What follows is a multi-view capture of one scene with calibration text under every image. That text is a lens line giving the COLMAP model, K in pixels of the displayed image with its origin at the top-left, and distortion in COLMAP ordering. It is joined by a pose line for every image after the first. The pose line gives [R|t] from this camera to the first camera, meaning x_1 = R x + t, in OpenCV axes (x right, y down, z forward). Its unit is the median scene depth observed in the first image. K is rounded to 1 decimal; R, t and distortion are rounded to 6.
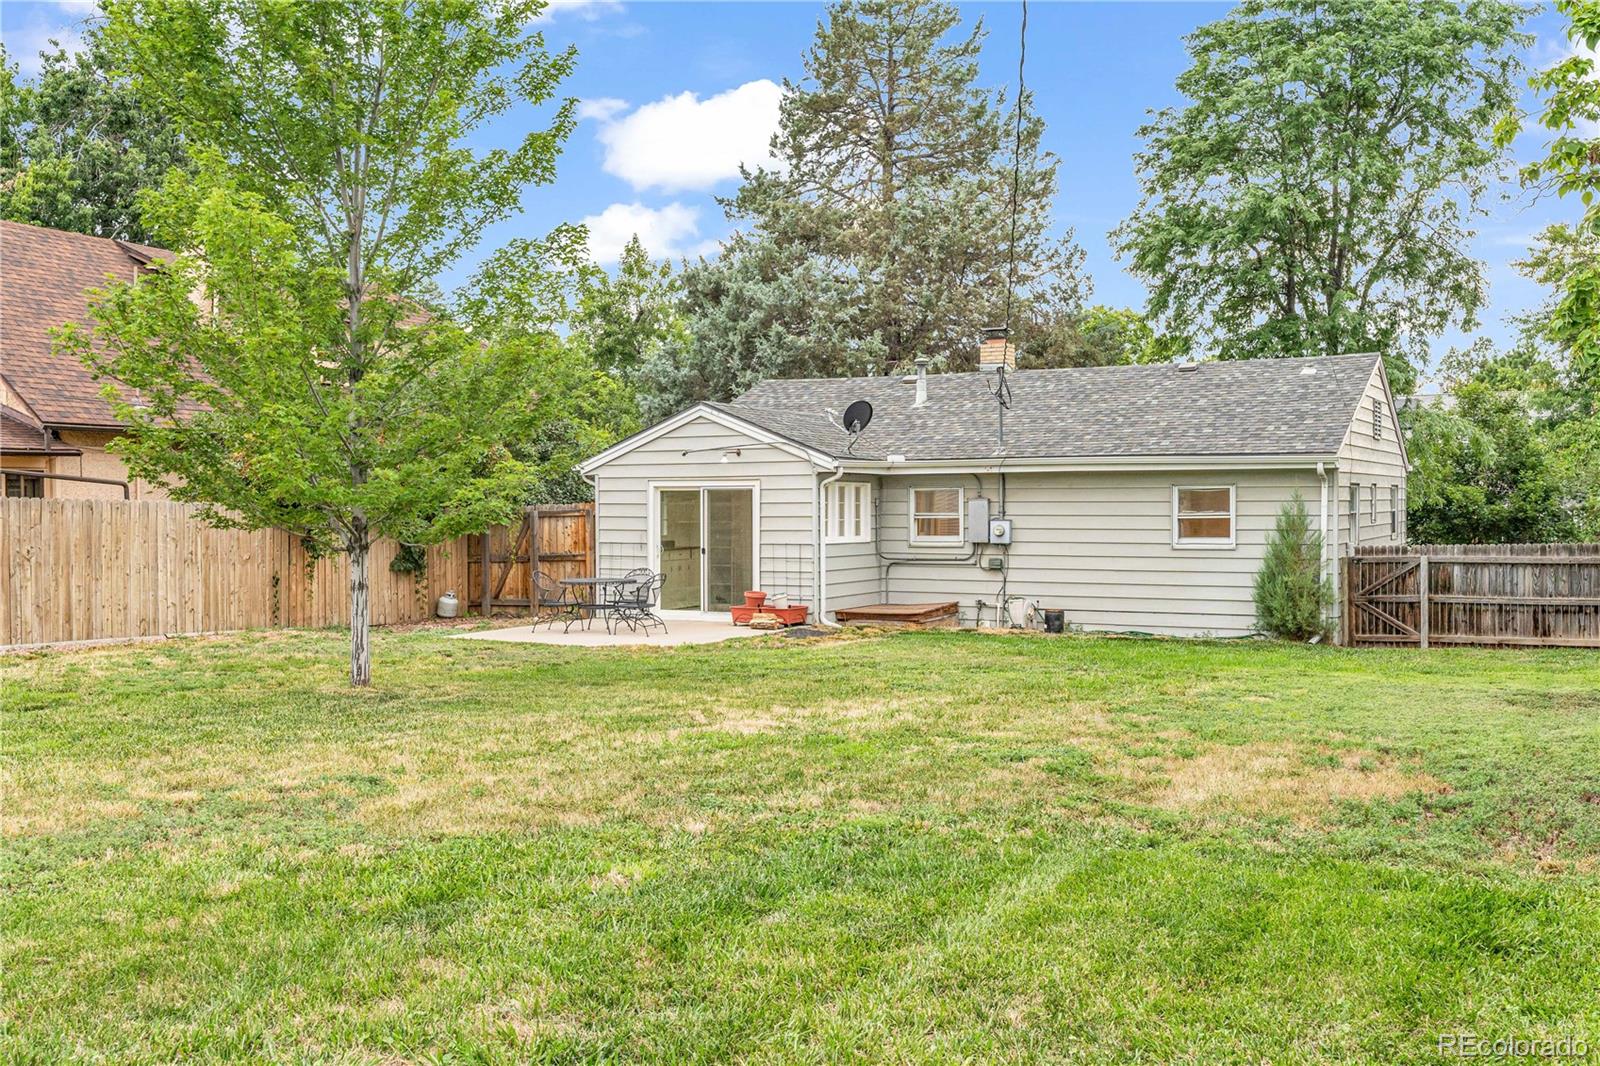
lens RADIAL K [[1599.9, 0, 803.6], [0, 1599.9, 542.3], [0, 0, 1]] dist [0.011334, 0.000000]
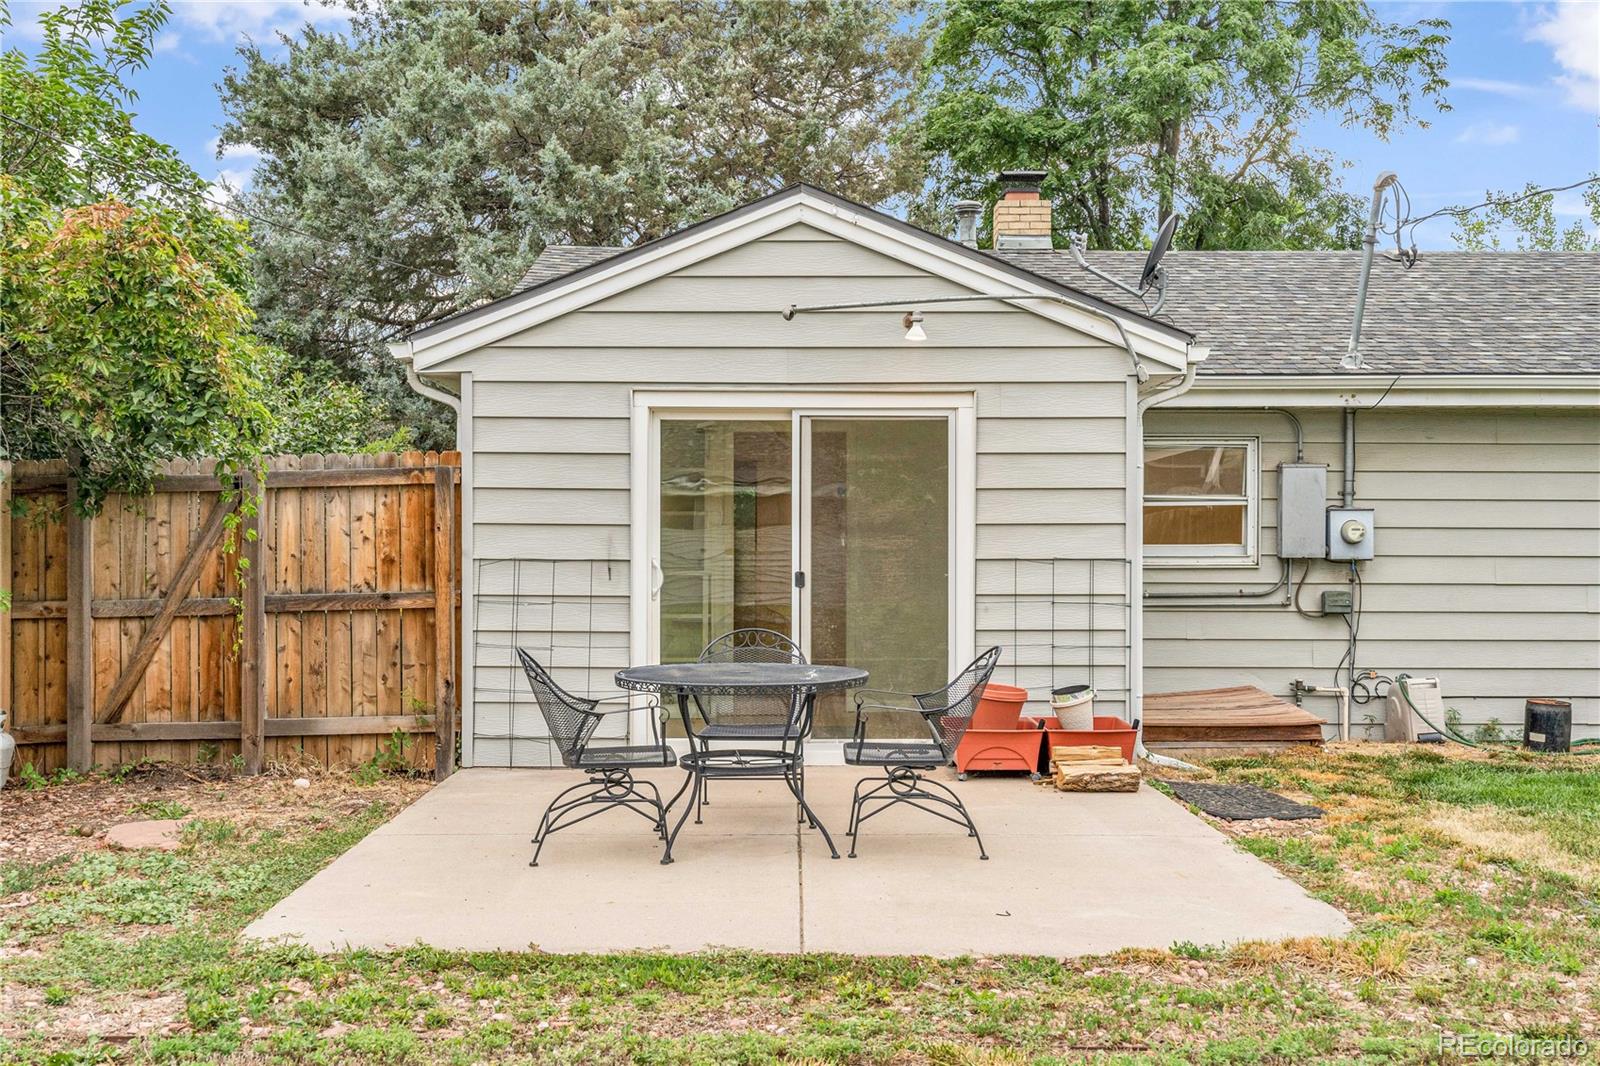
lens RADIAL K [[1599.9, 0, 800.6], [0, 1599.9, 534.5], [0, 0, 1]] dist [0.011334, 0.000000]
pose [[0.884484, 0.006176, 0.466529, -0.235760], [0.008013, 0.999564, -0.028424, 0.005469], [-0.466501, 0.028879, 0.884049, 0.655232]]
